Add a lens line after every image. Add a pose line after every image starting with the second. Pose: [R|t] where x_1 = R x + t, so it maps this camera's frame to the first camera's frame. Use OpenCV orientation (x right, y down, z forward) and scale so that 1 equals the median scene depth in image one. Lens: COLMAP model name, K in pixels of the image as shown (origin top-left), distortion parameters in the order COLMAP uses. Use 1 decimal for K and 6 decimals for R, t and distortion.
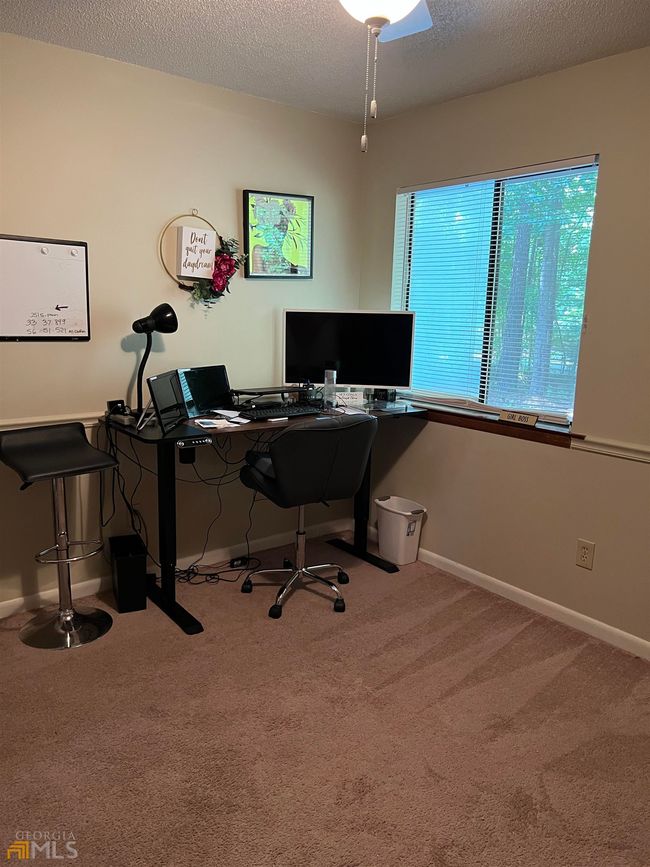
lens RADIAL K [[659.8, 0, 322.8], [0, 659.8, 435.9], [0, 0, 1]] dist [0.030023, -0.044642]
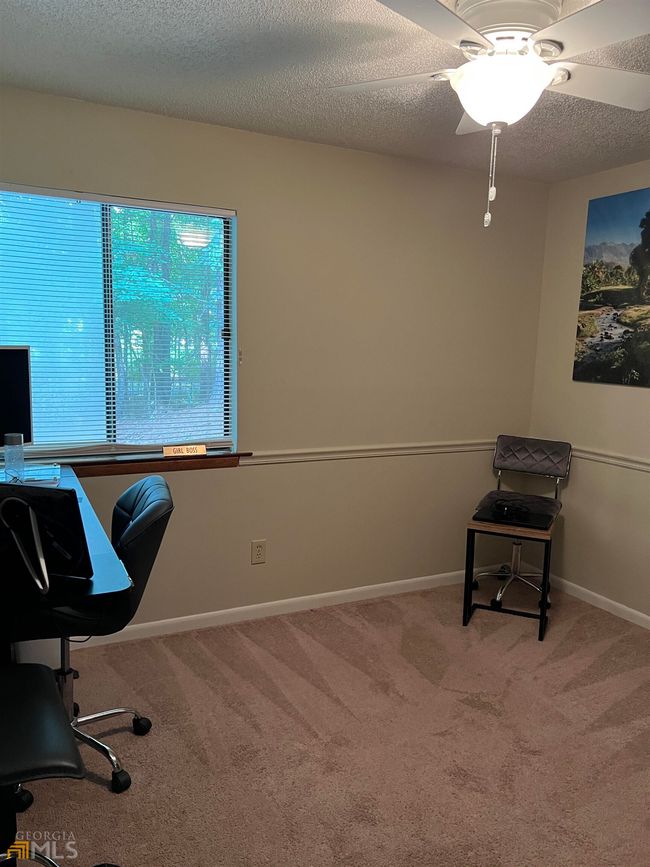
lens RADIAL K [[659.8, 0, 323.2], [0, 659.8, 431.0], [0, 0, 1]] dist [0.030023, -0.044642]
pose [[0.191911, -0.149885, 0.969899, -0.696937], [0.168106, 0.978683, 0.117980, -0.152367], [-0.966908, 0.140404, 0.213016, 0.630222]]
